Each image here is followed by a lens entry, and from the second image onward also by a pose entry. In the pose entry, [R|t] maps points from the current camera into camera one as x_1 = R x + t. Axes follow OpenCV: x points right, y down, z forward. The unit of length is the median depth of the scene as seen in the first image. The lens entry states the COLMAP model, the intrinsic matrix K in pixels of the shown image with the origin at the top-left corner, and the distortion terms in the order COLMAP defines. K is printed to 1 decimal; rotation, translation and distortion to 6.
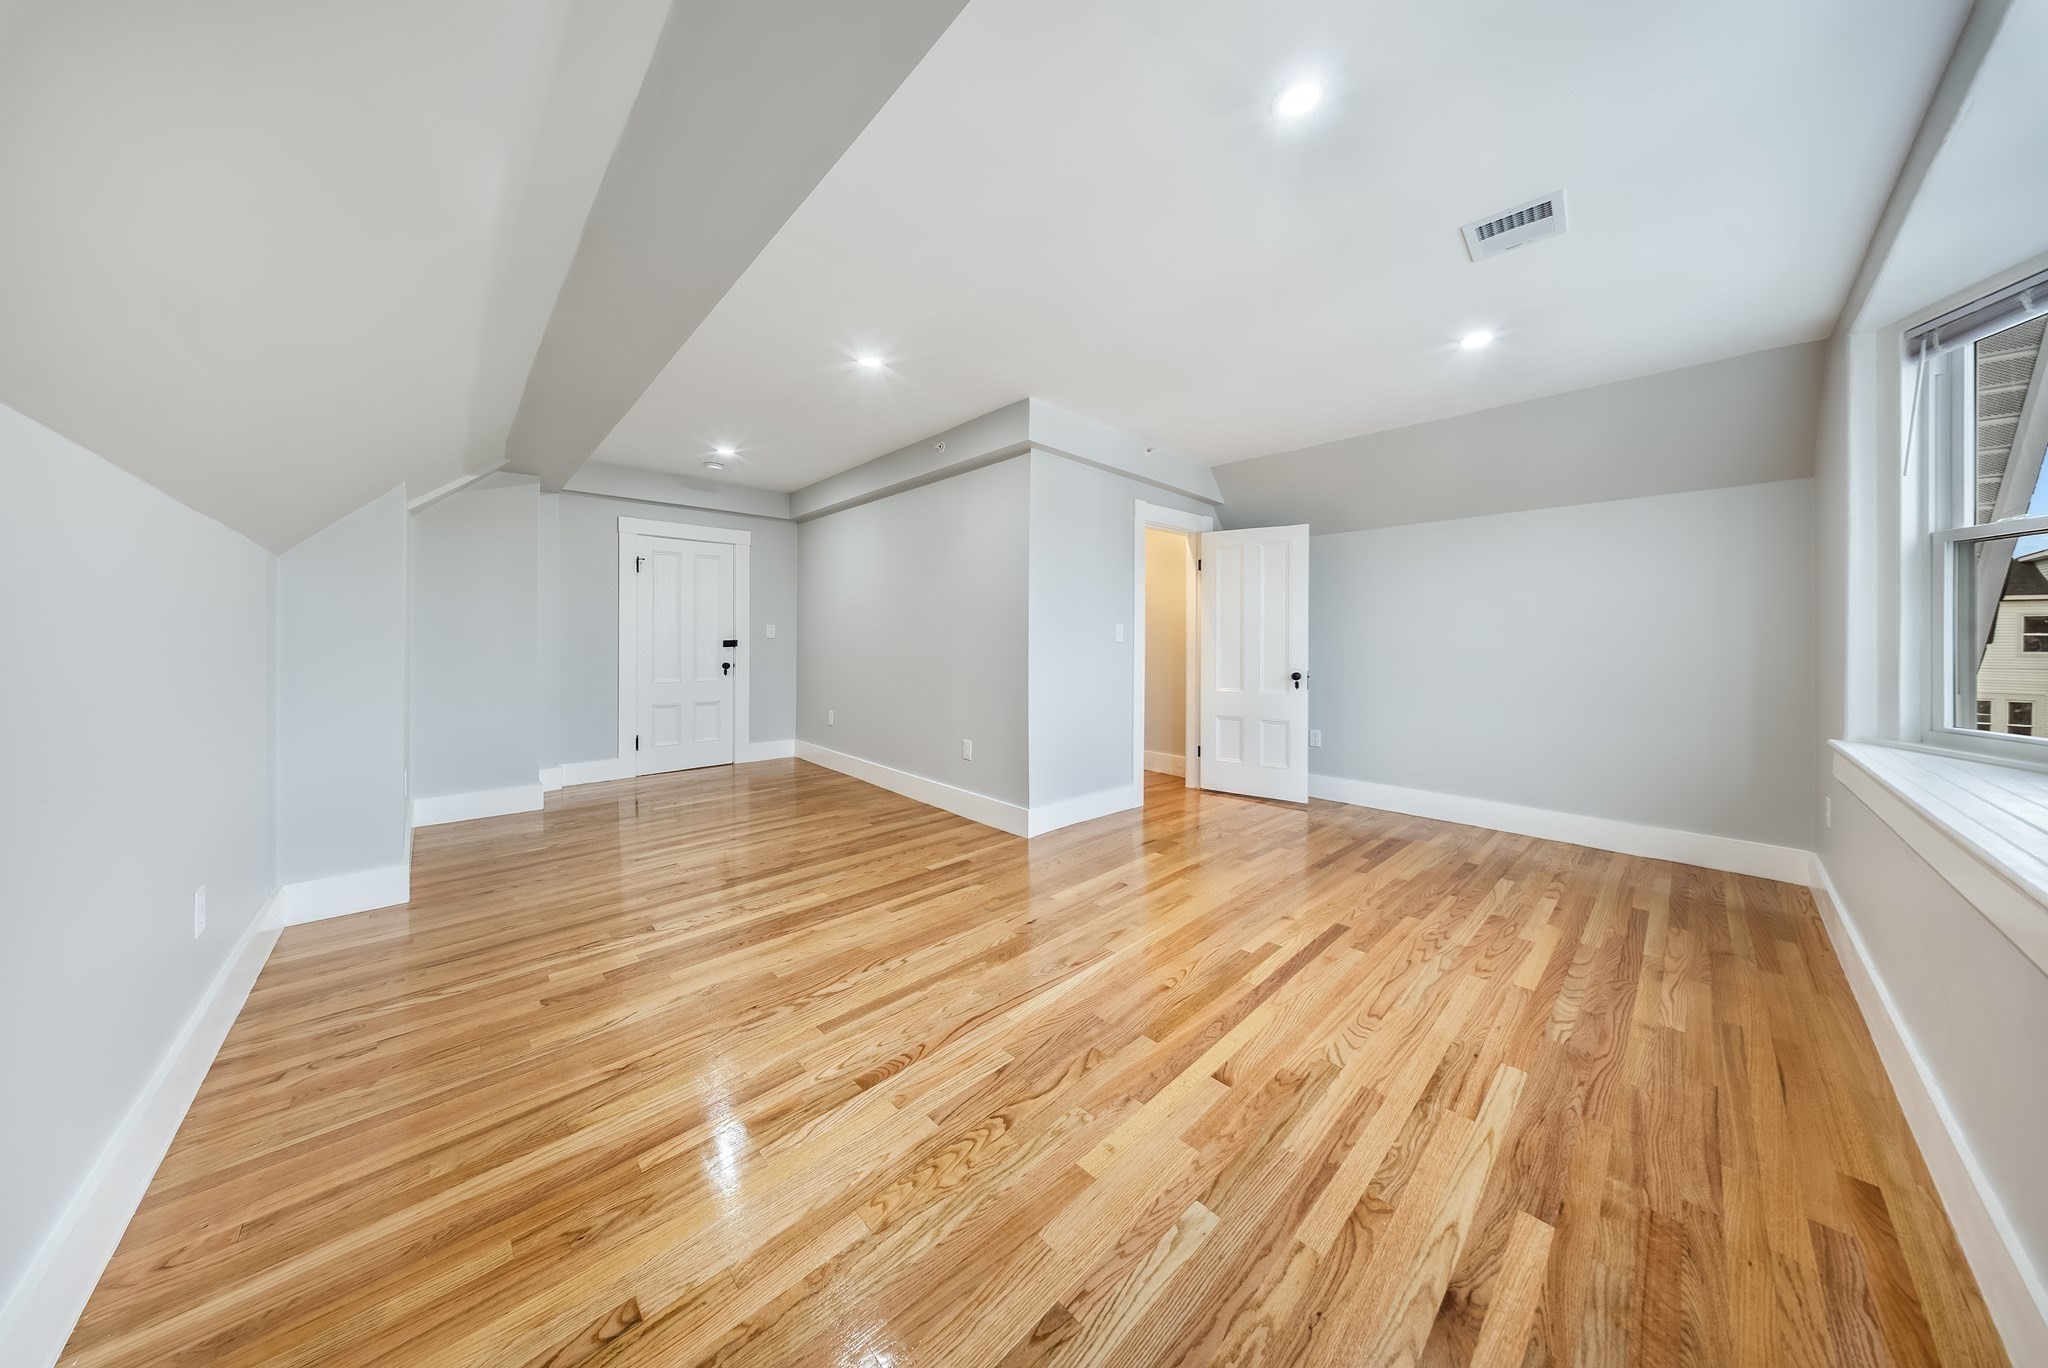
lens RADIAL K [[627.0, 0, 1020.6], [0, 627.0, 635.9], [0, 0, 1]] dist [-0.000011, 0.000000]
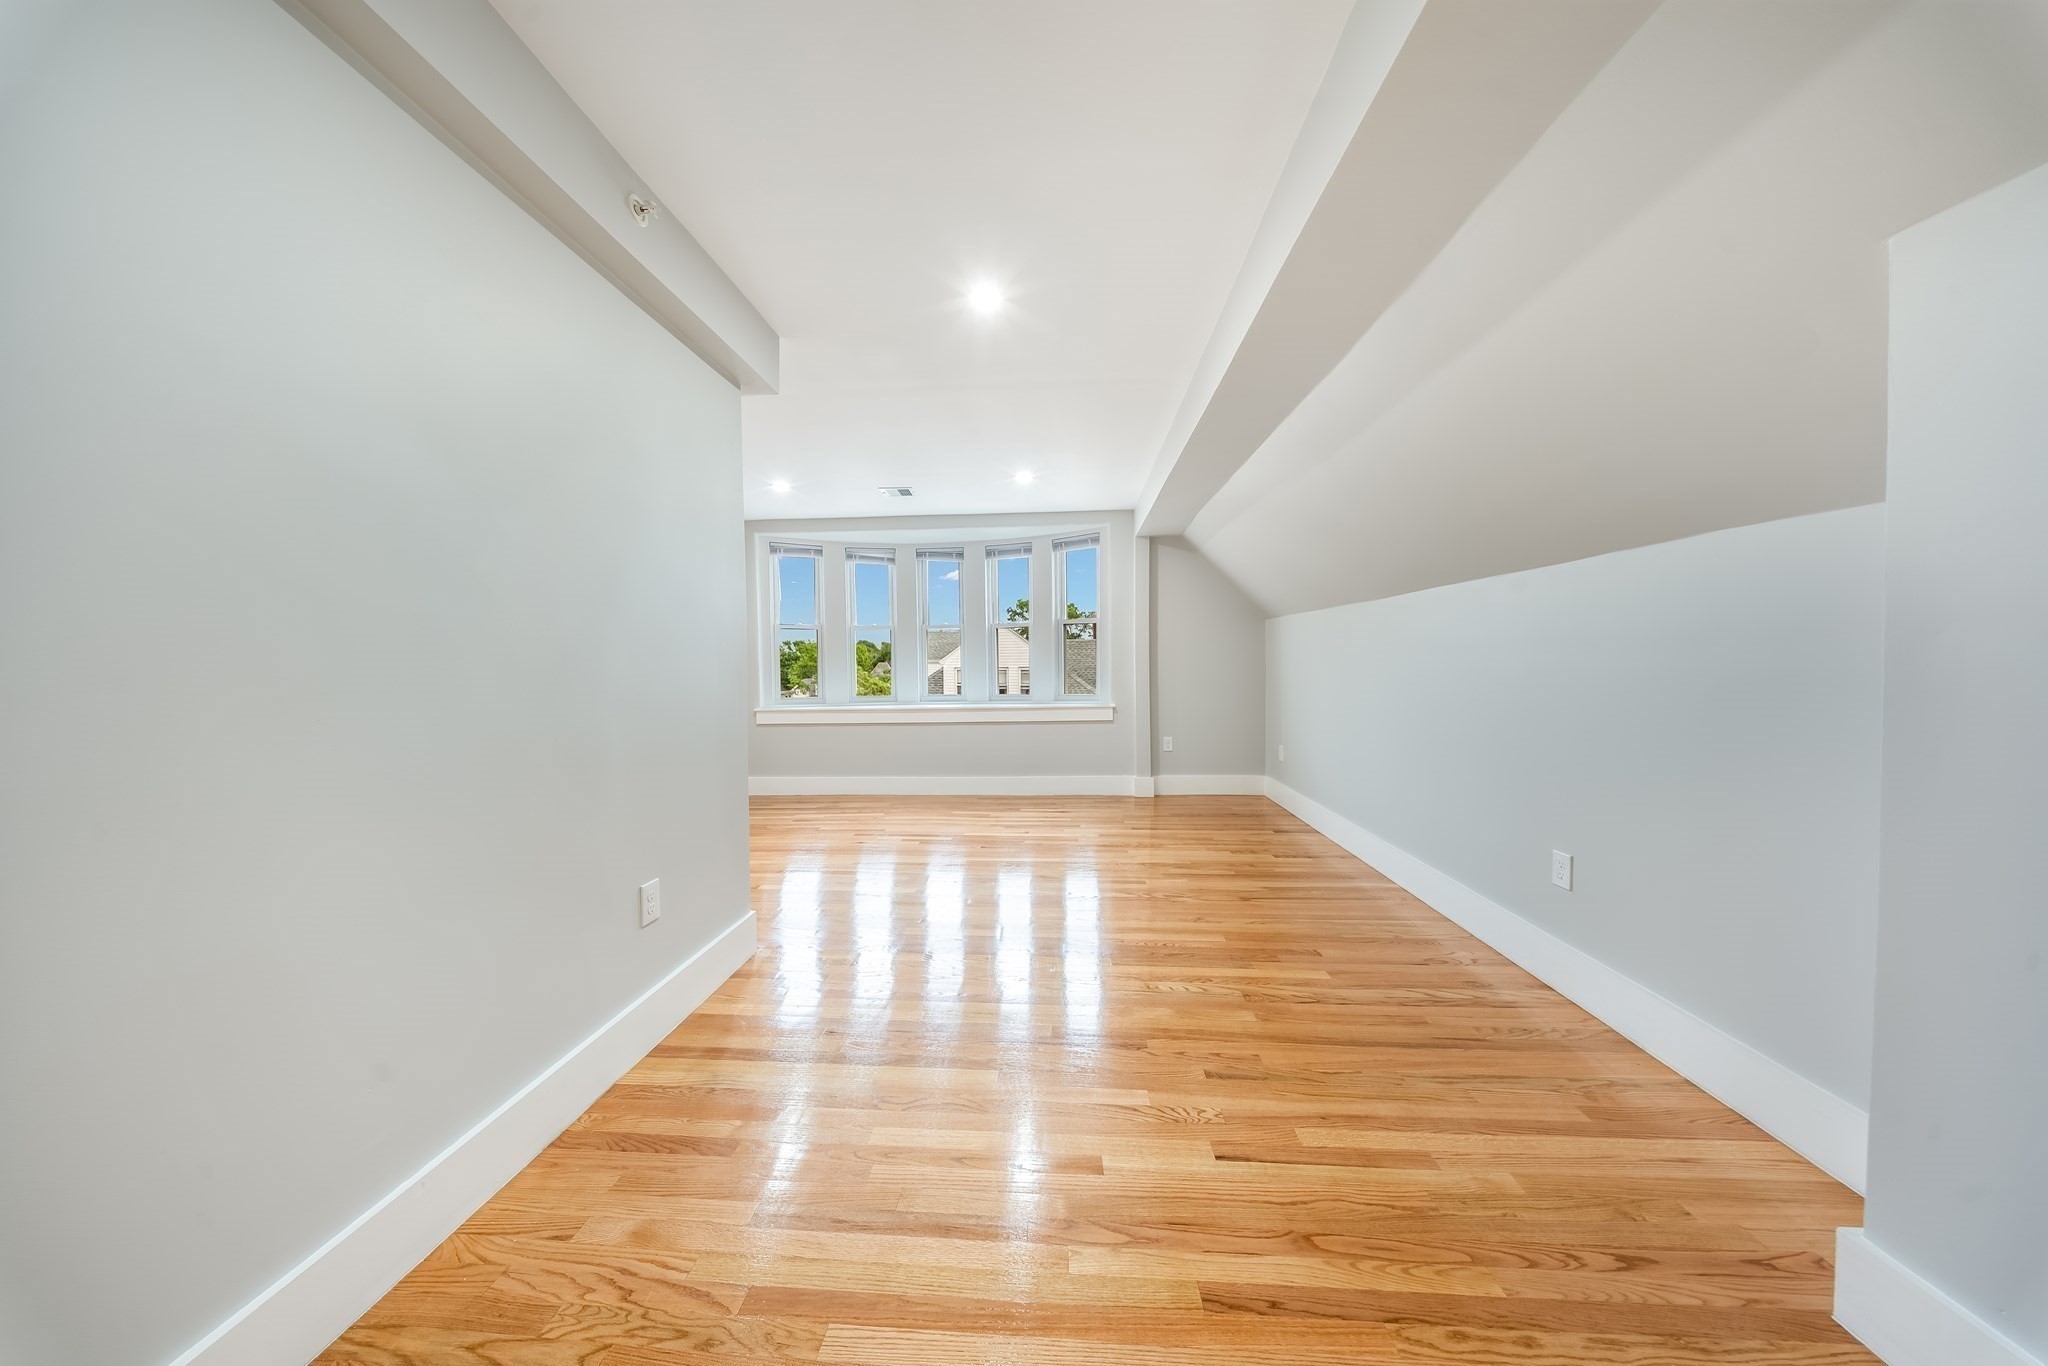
lens RADIAL K [[617.0, 0, 1024.0], [0, 617.0, 683.0], [0, 0, 1]] dist [-0.000452, -0.000016]
pose [[-0.683763, -0.016736, 0.729512, -1.133065], [0.006983, 0.999541, 0.029476, 0.012011], [-0.729671, 0.025249, -0.683332, 2.043431]]
